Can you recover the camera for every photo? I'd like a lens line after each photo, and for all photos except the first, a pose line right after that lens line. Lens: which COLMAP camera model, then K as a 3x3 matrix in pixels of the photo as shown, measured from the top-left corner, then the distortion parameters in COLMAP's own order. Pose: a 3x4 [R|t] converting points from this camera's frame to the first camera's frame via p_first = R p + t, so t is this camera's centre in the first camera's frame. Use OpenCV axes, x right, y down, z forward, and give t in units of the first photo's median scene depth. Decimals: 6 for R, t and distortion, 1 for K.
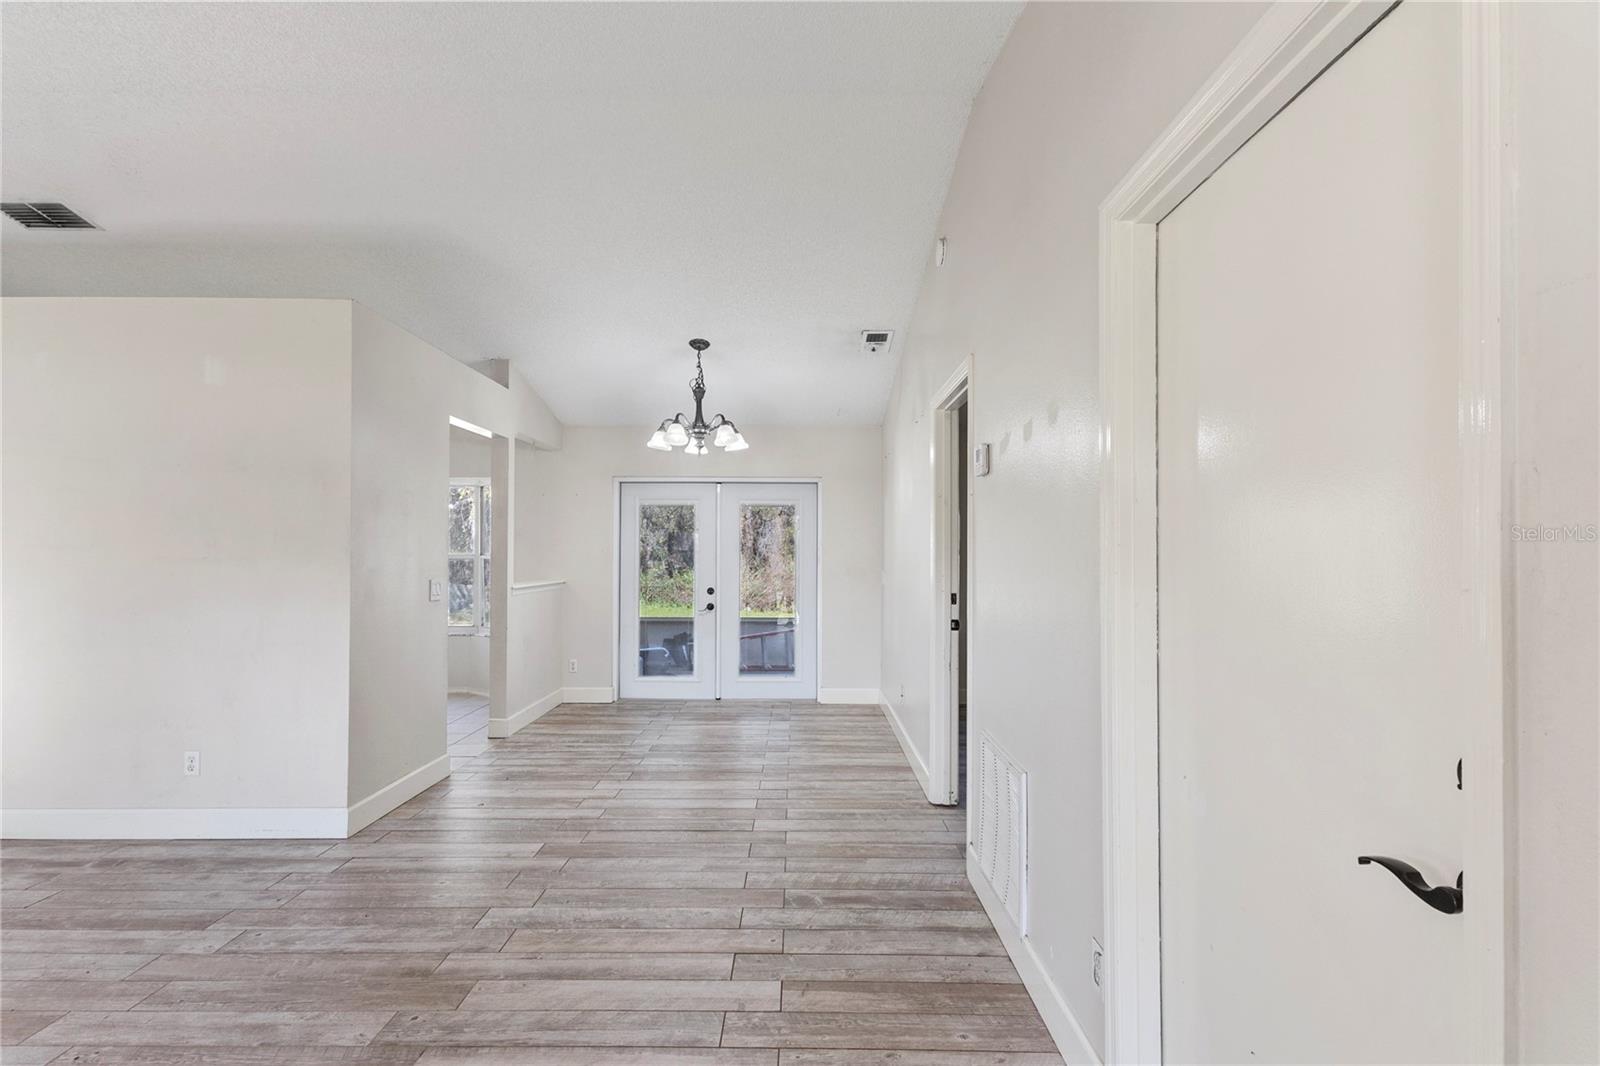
lens RADIAL K [[725.9, 0, 799.6], [0, 725.9, 542.6], [0, 0, 1]] dist [0.021423, -0.010072]
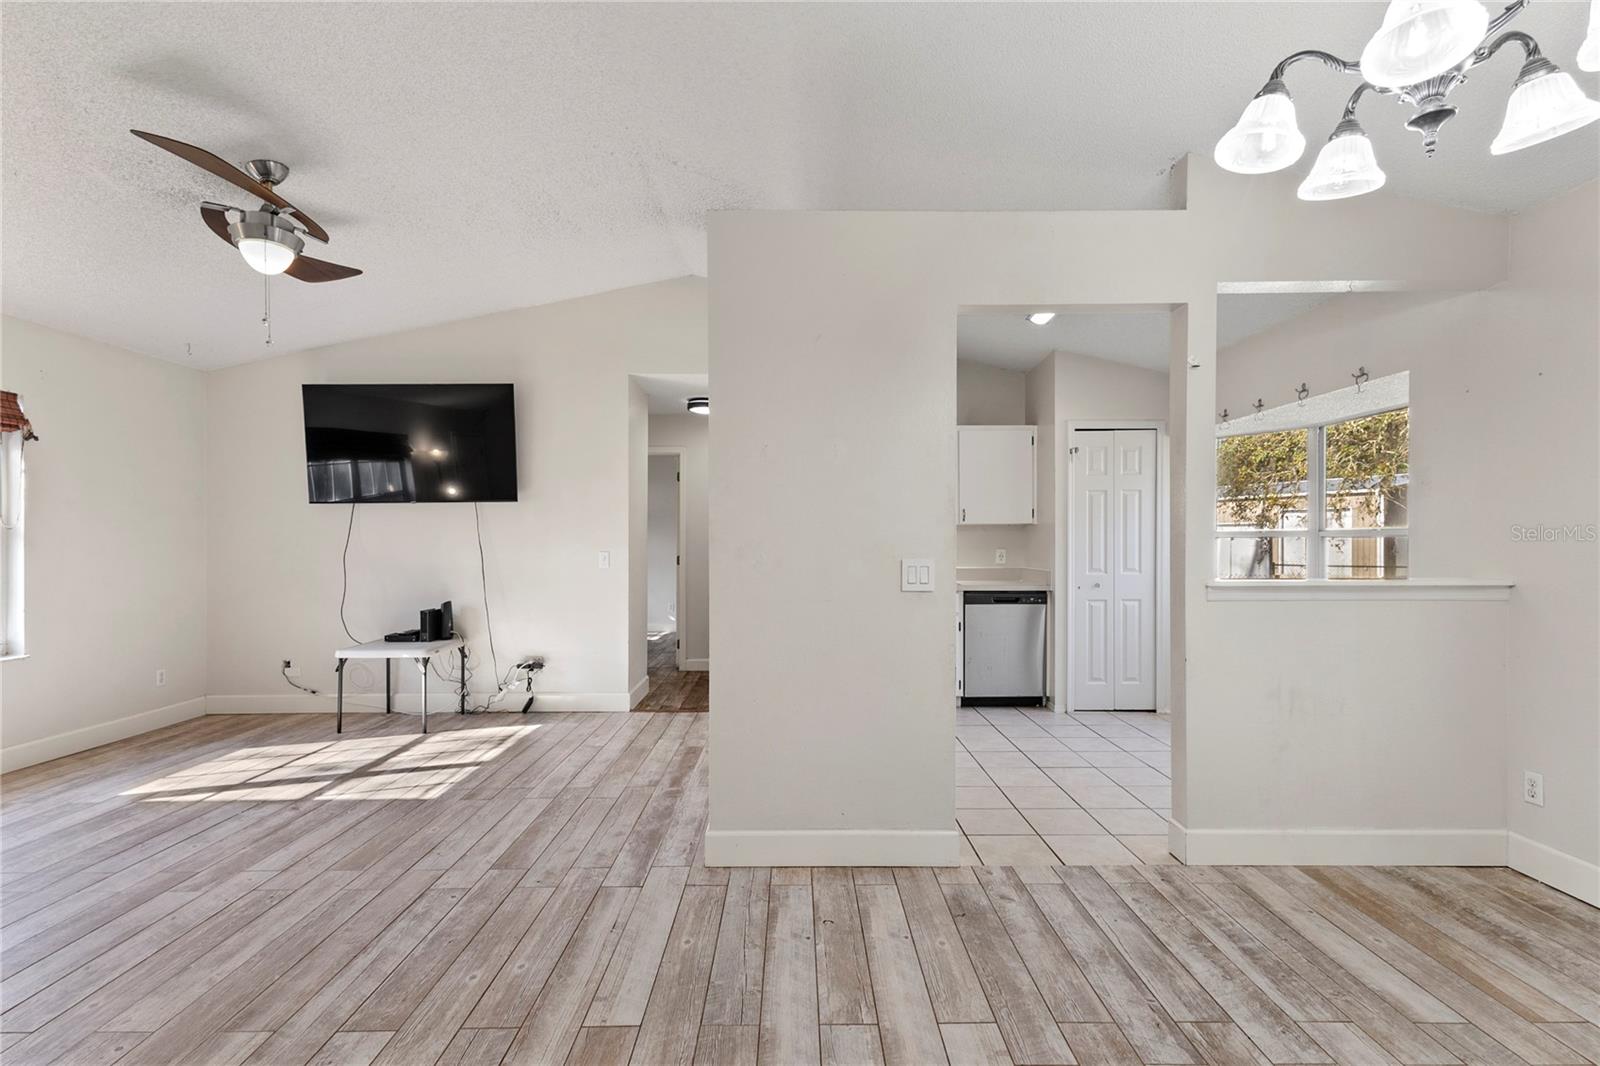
lens RADIAL K [[742.2, 0, 799.6], [0, 742.2, 545.6], [0, 0, 1]] dist [0.028815, -0.011257]
pose [[0.006912, 0.003211, -0.999971, 0.220907], [0.017919, 0.999834, 0.003334, 0.038869], [0.999816, -0.017941, 0.006853, 1.073794]]
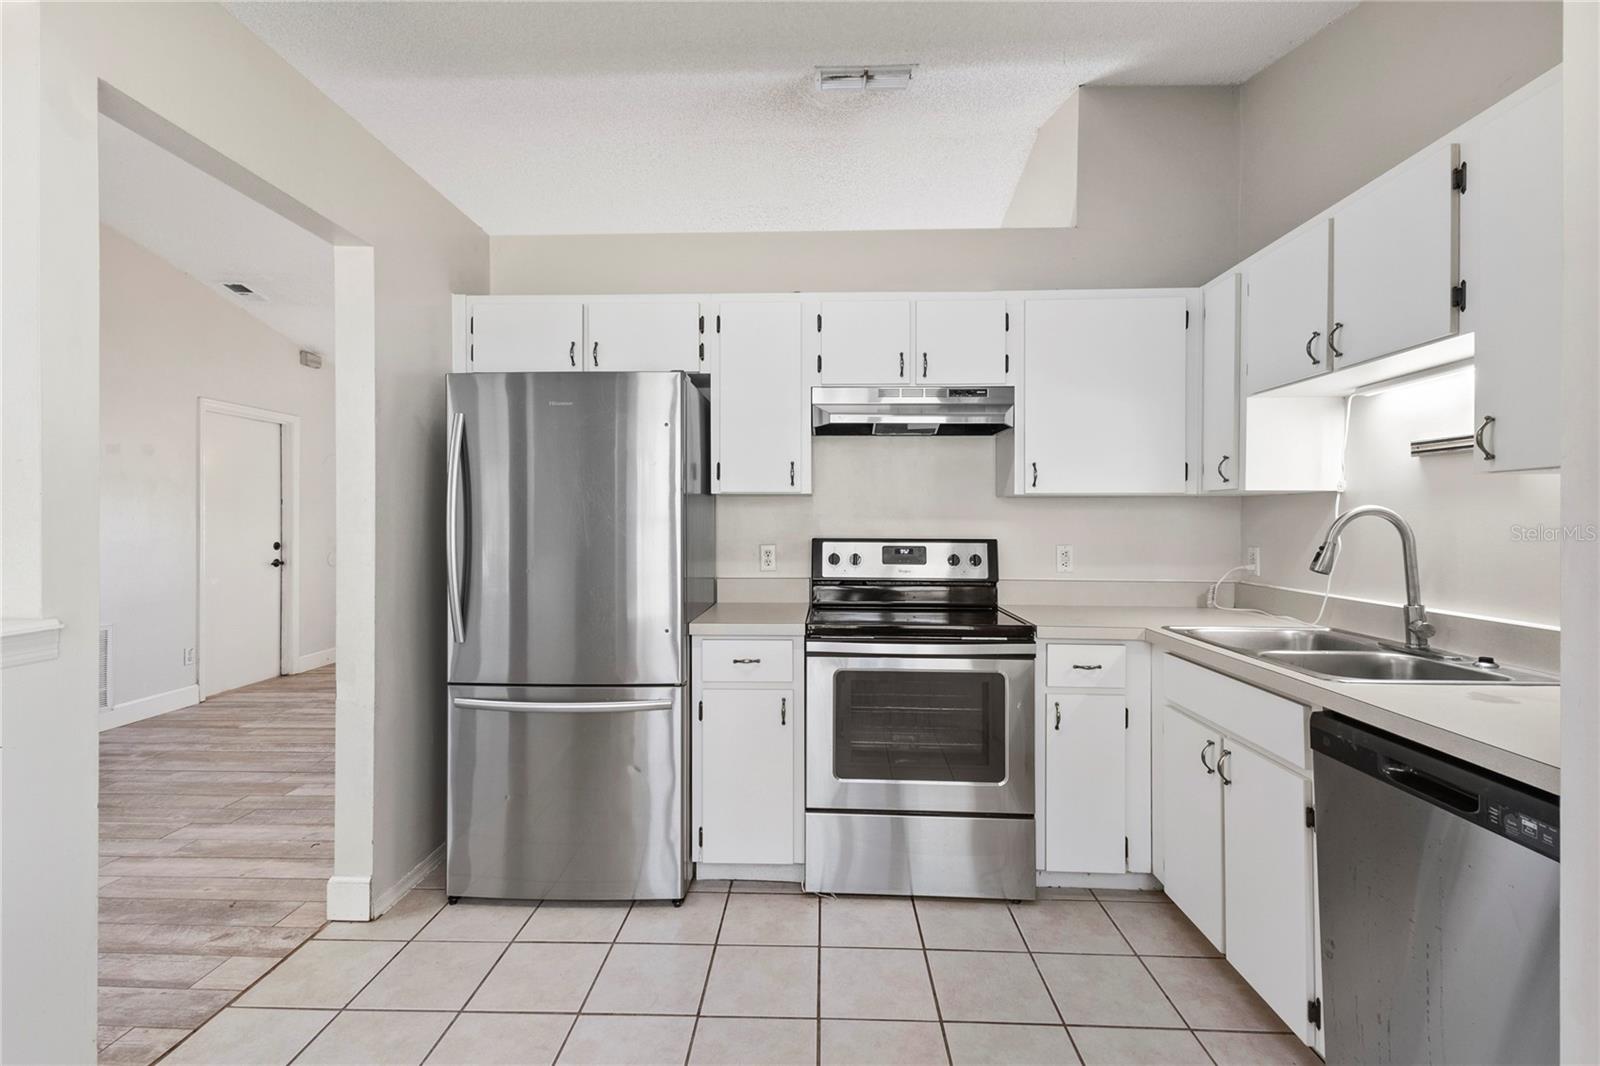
lens RADIAL K [[728.4, 0, 800.1], [0, 728.4, 522.9], [0, 0, 1]] dist [0.025537, -0.009201]
pose [[-0.999325, -0.003455, 0.036587, -1.055650], [-0.003933, 0.999908, -0.013005, 0.040620], [-0.036539, -0.013140, -0.999246, 1.915720]]
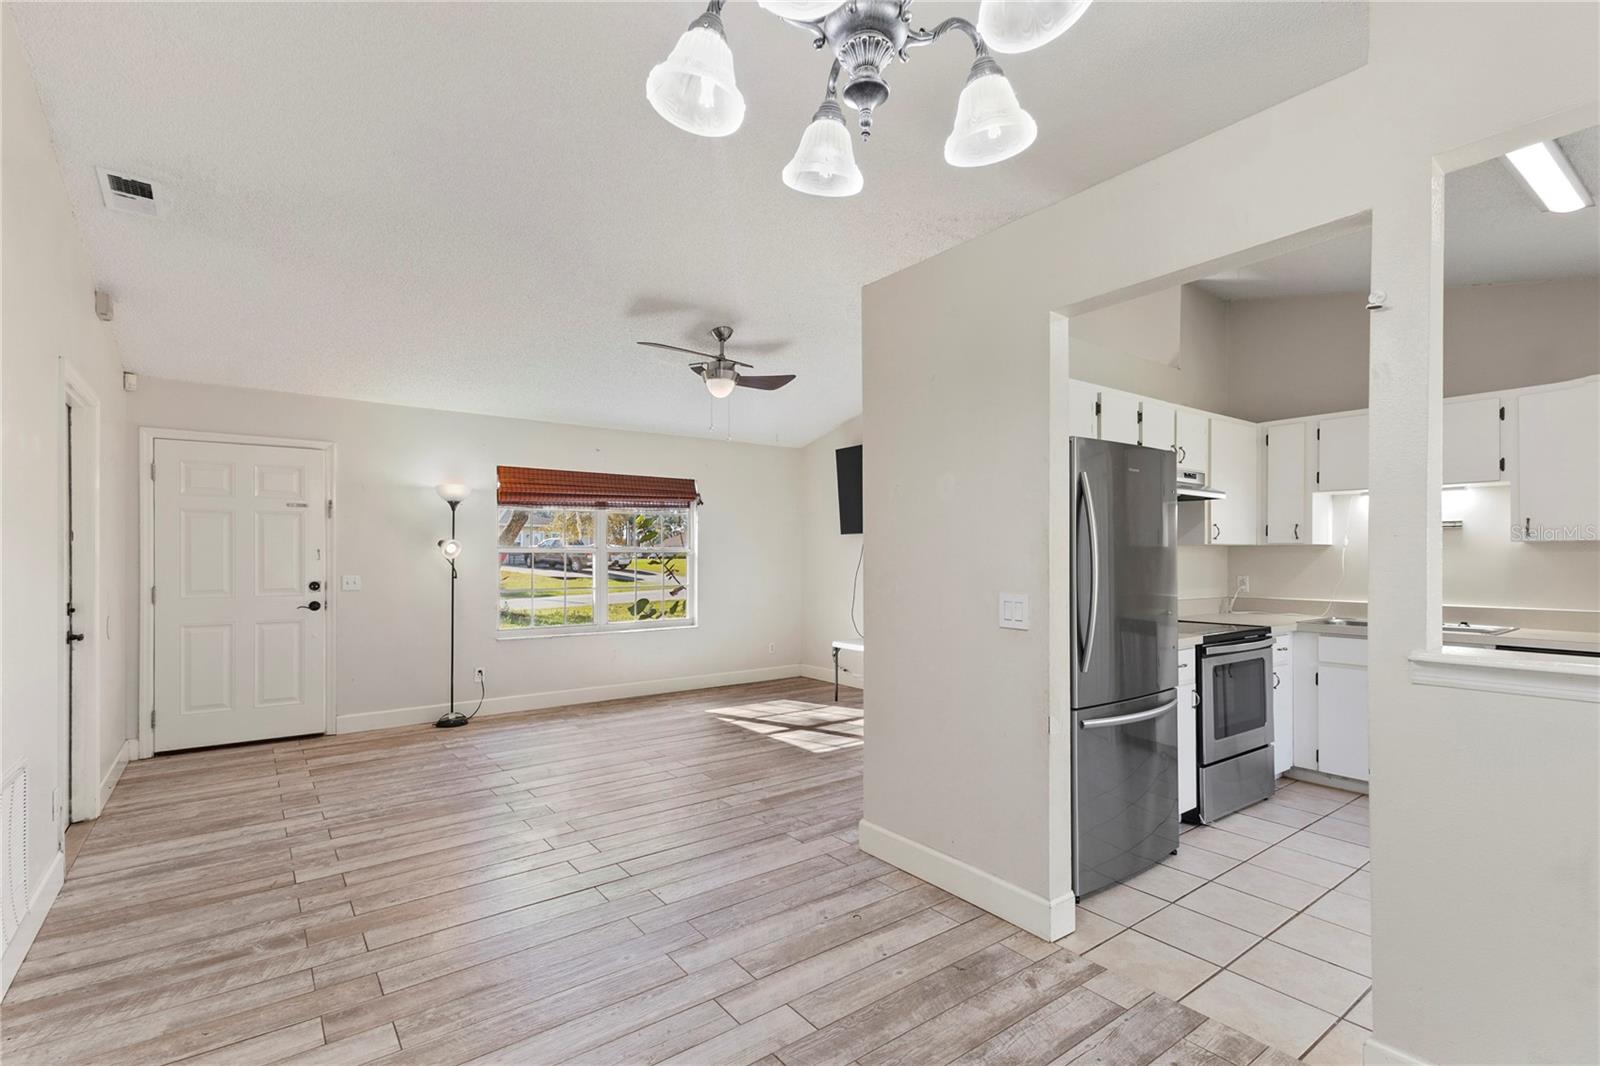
lens RADIAL K [[732.1, 0, 792.3], [0, 732.1, 553.8], [0, 0, 1]] dist [0.026216, -0.009796]
pose [[-0.802881, -0.001230, -0.596138, 0.034948], [0.010373, 0.999818, -0.016034, 0.026986], [0.596049, -0.019057, -0.802722, 1.685218]]
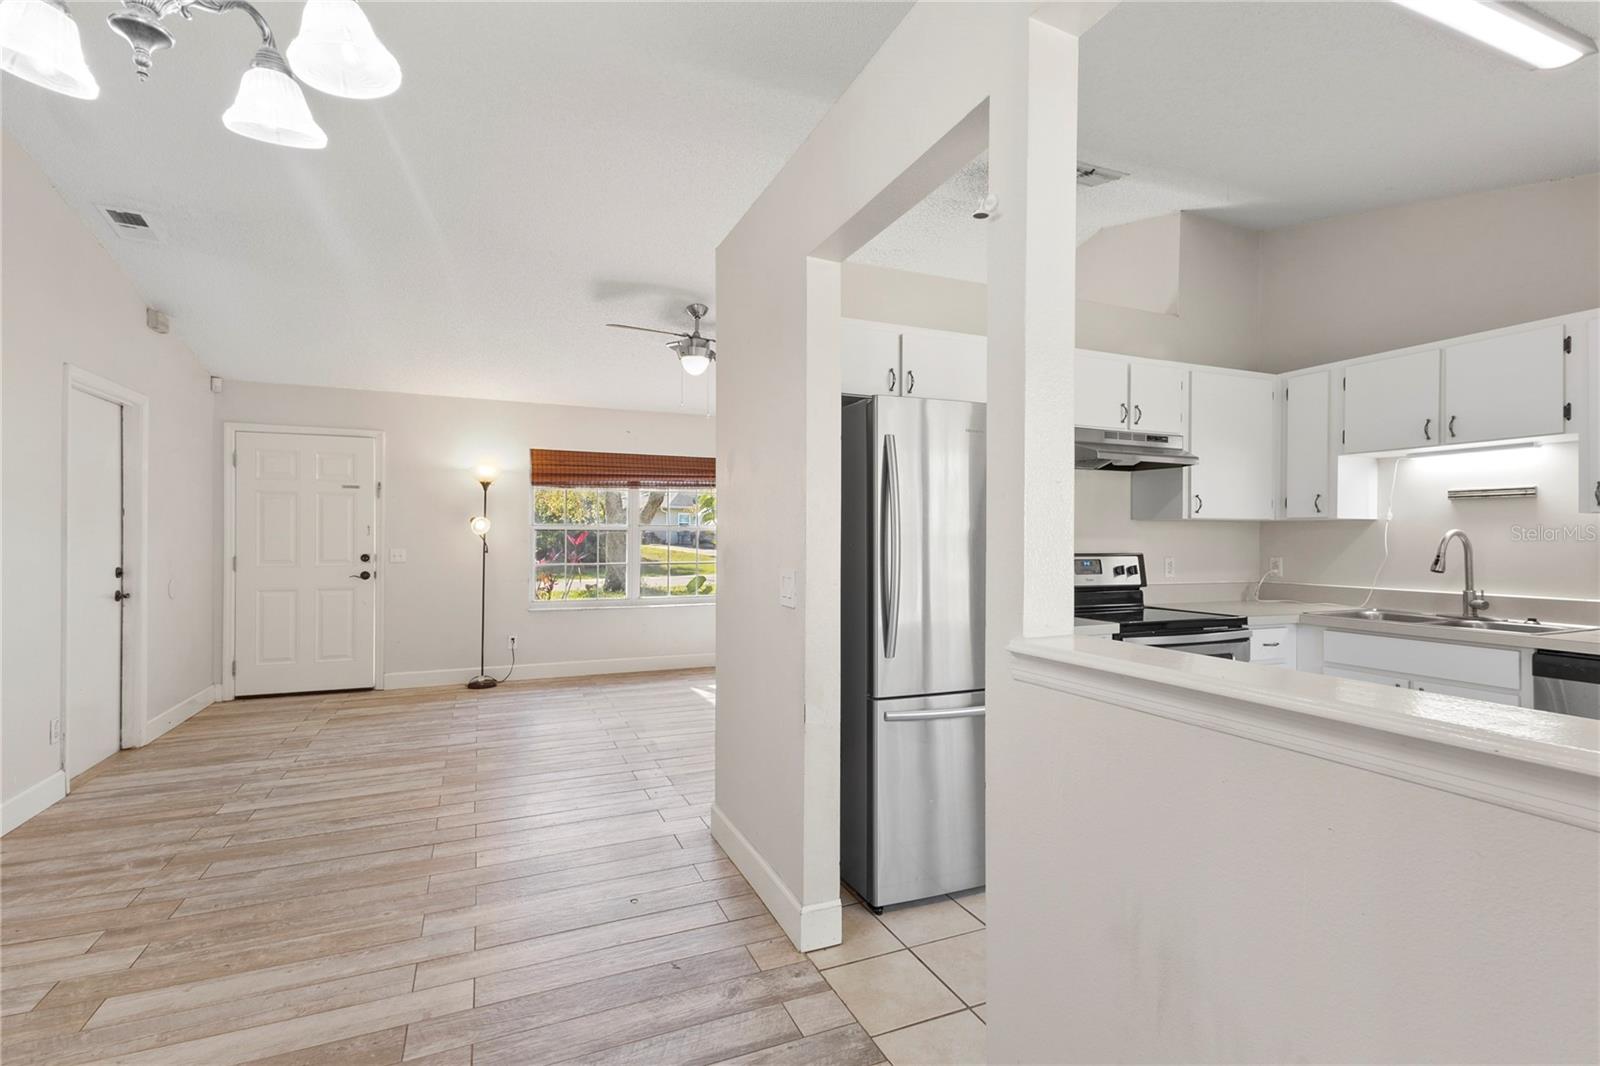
lens RADIAL K [[726.4, 0, 796.7], [0, 726.4, 536.5], [0, 0, 1]] dist [0.026816, -0.010366]
pose [[-0.918964, -0.004417, -0.394316, -0.337403], [0.002394, 0.999856, -0.016777, 0.039766], [0.394334, -0.016362, -0.918822, 1.849951]]
